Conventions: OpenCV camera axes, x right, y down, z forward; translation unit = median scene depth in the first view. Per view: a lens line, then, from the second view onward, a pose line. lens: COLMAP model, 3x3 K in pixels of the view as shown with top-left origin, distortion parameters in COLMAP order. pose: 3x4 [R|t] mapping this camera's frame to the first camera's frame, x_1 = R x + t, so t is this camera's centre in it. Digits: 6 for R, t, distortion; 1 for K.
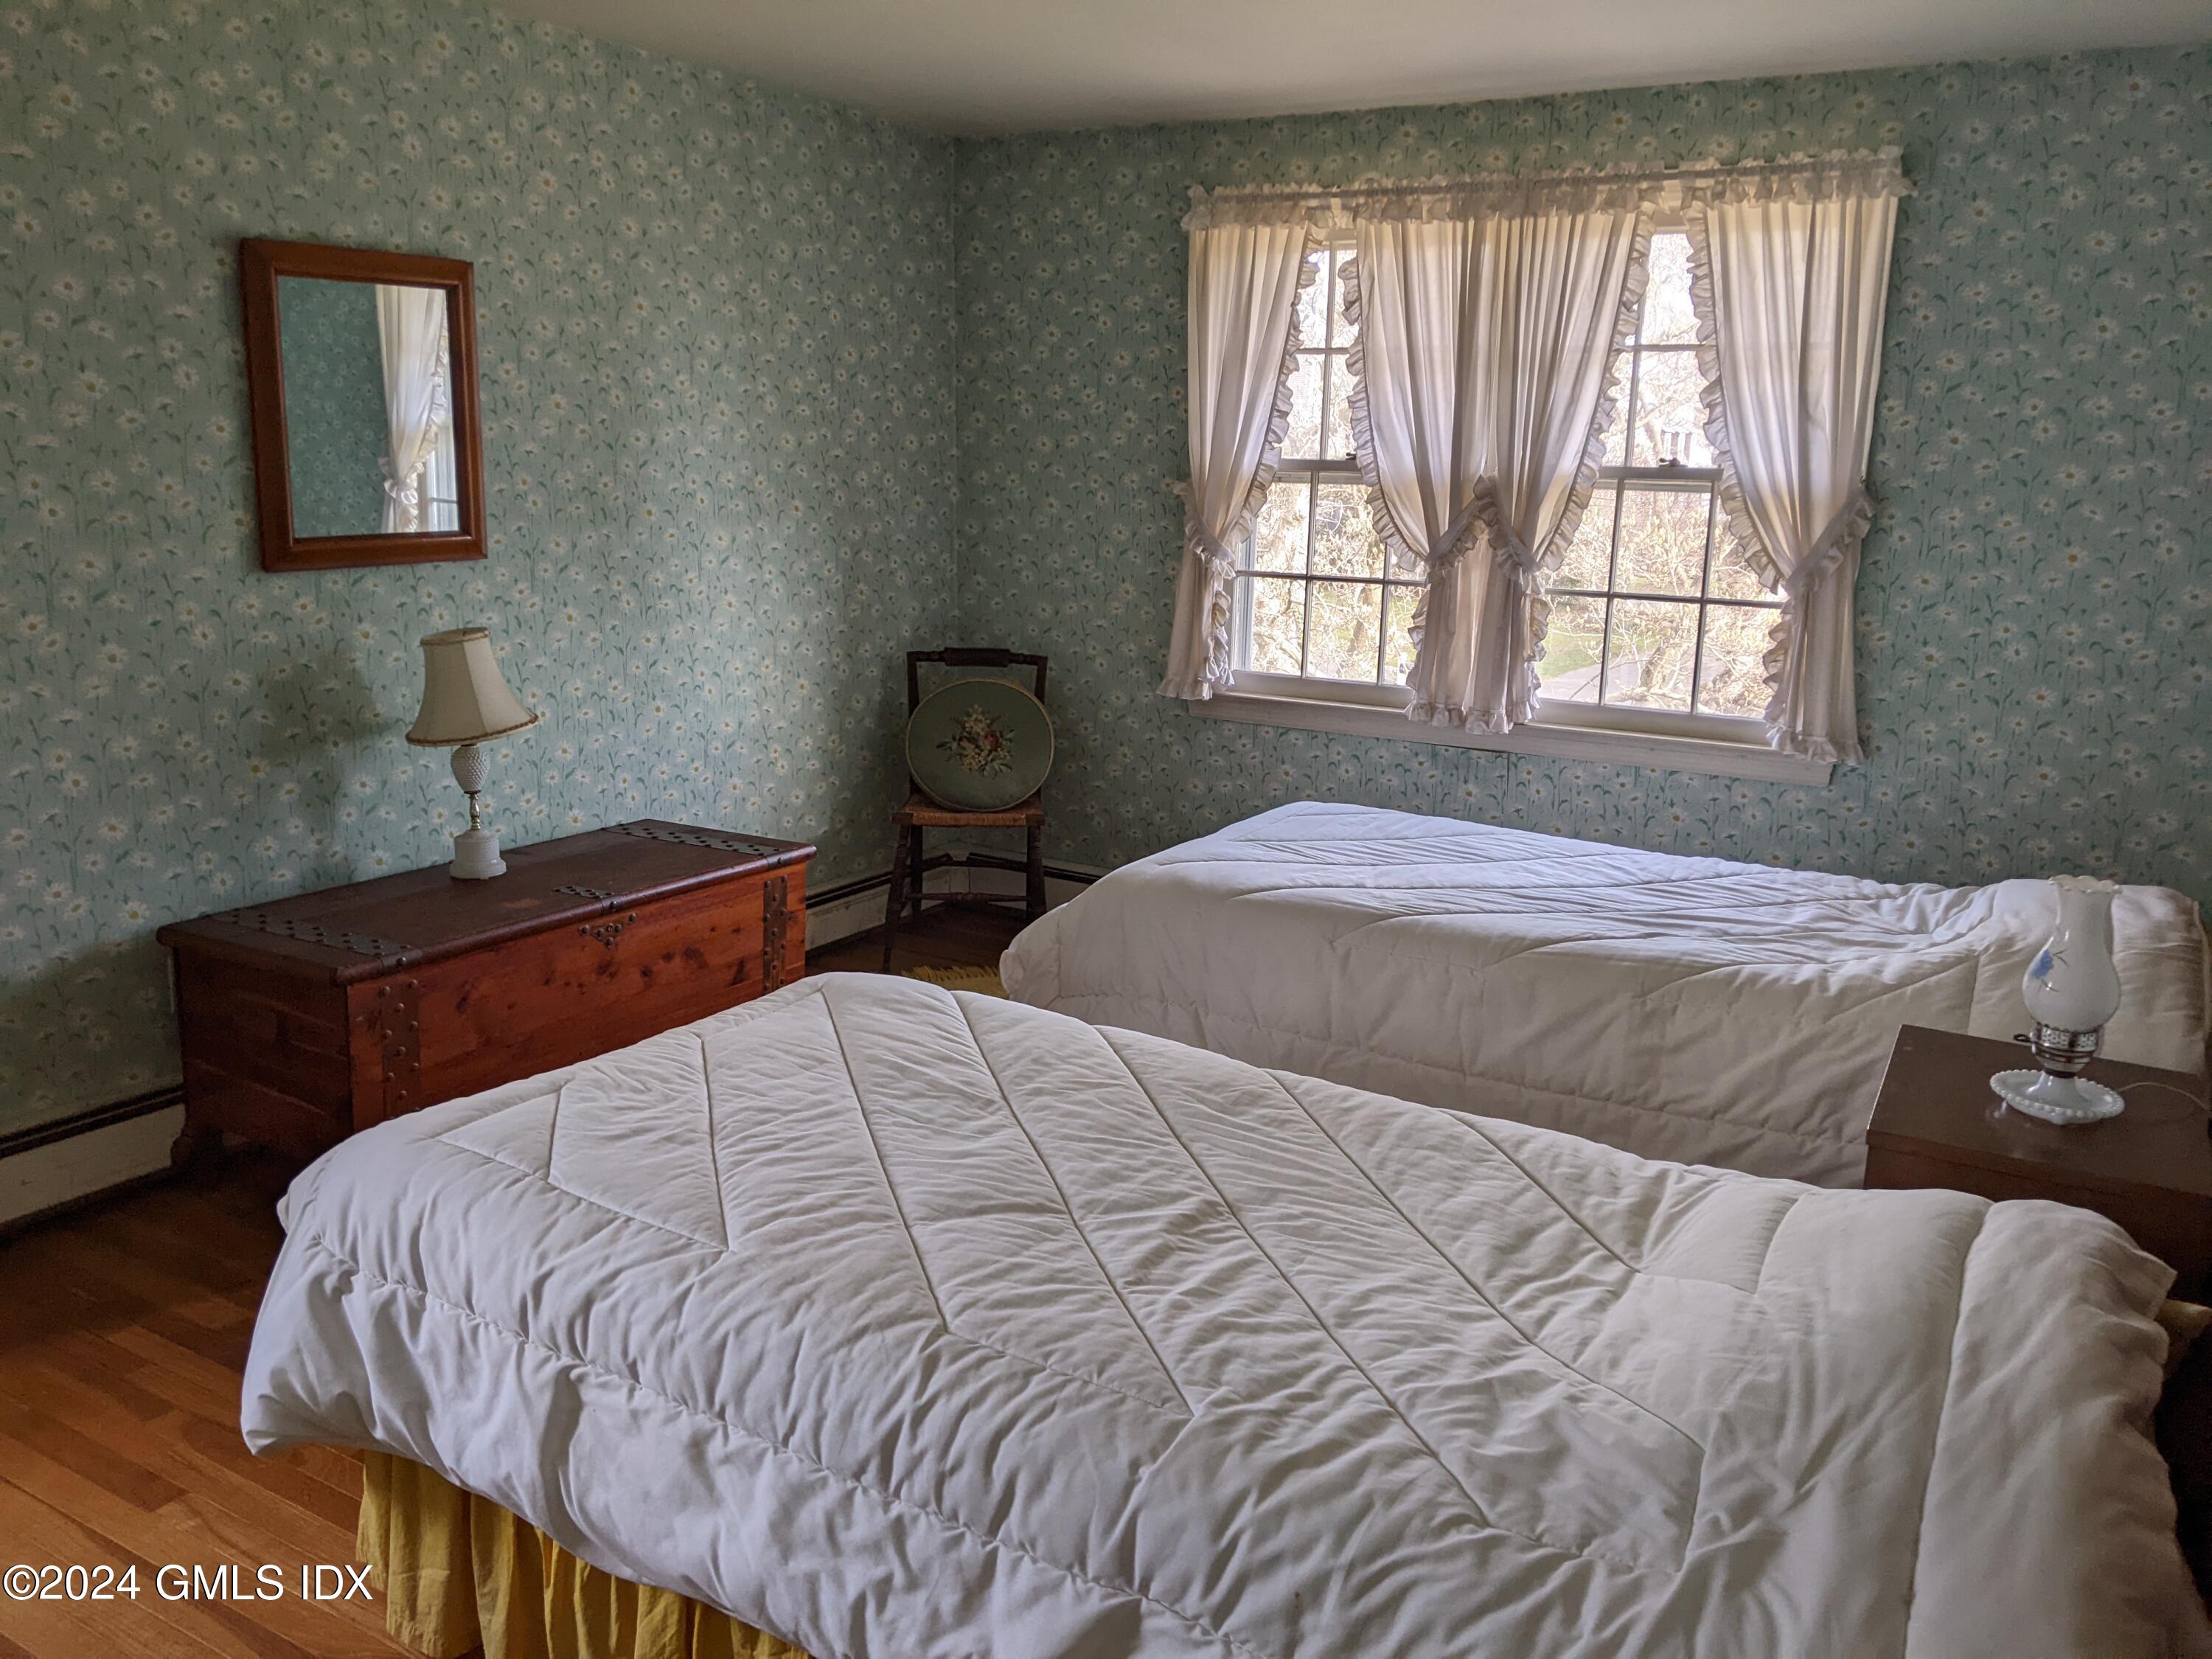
lens RADIAL K [[1752.2, 0, 1107.0], [0, 1752.2, 875.8], [0, 0, 1]] dist [0.007576, -0.003205]
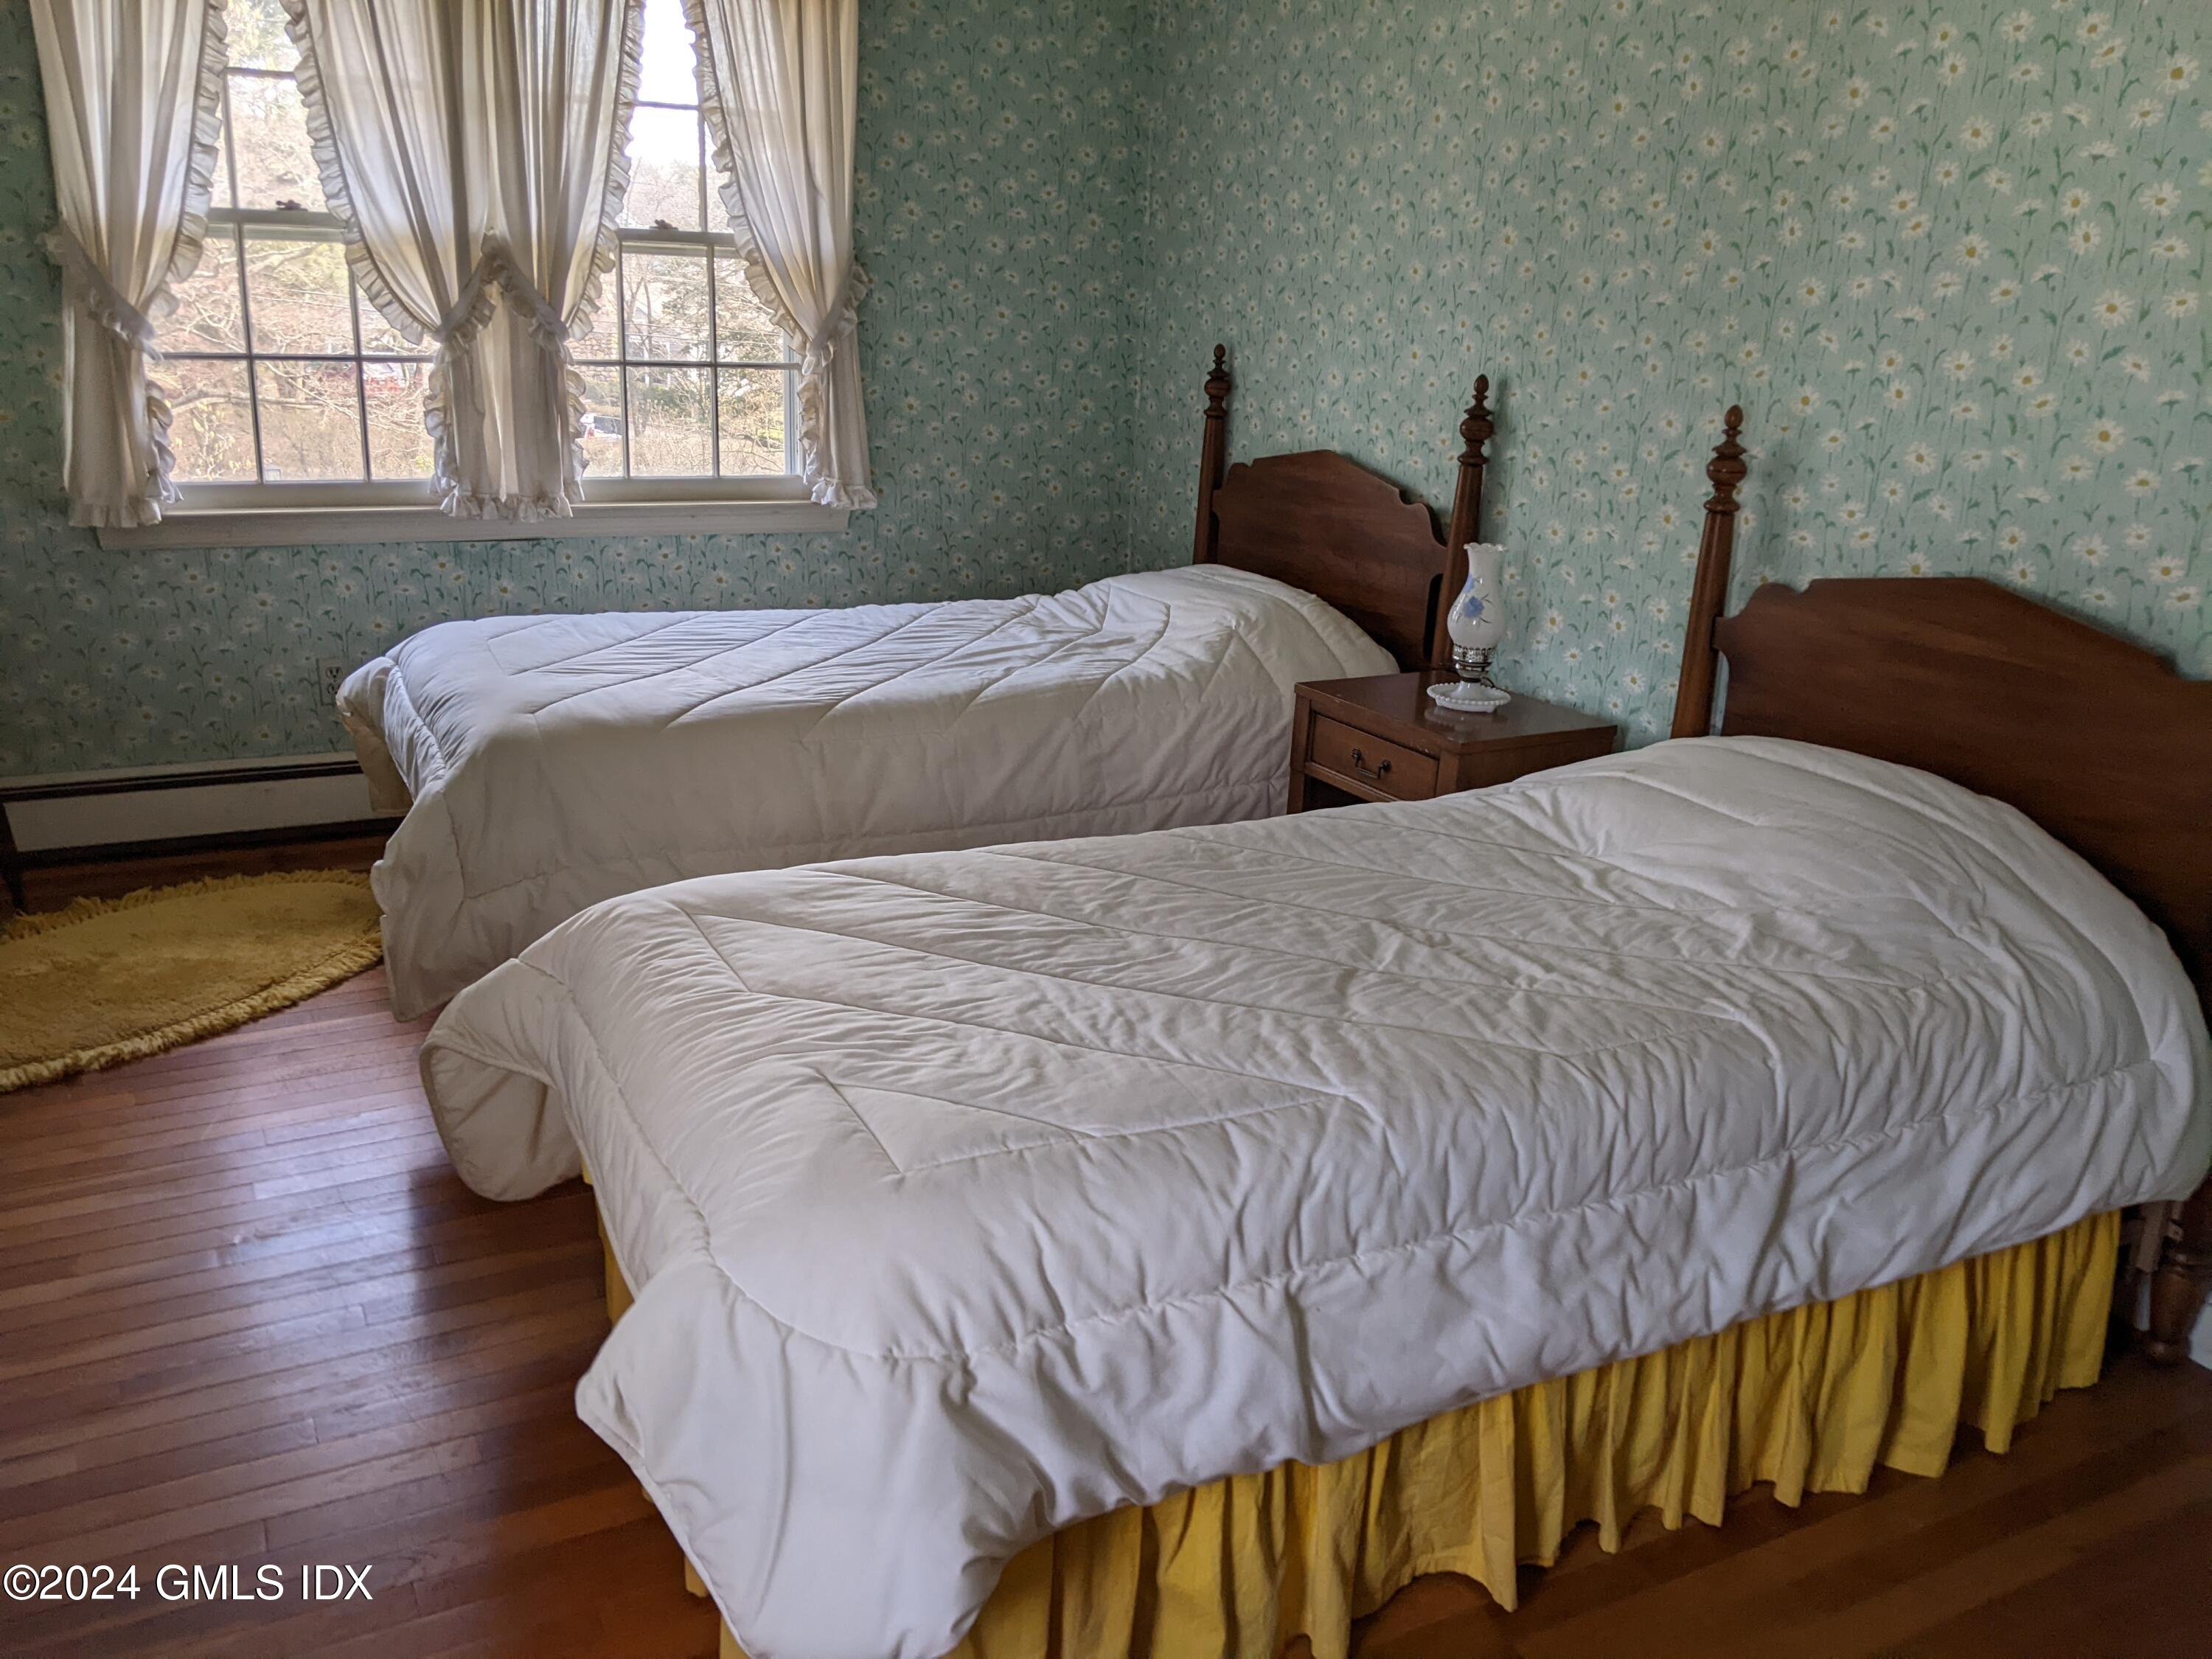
lens RADIAL K [[1750.6, 0, 1106.0], [0, 1750.6, 829.5], [0, 0, 1]] dist [0.102445, -0.161780]
pose [[0.509187, -0.267832, 0.817921, -0.493514], [0.172298, 0.962830, 0.208021, -0.074389], [-0.843233, 0.035005, 0.536407, 0.271680]]
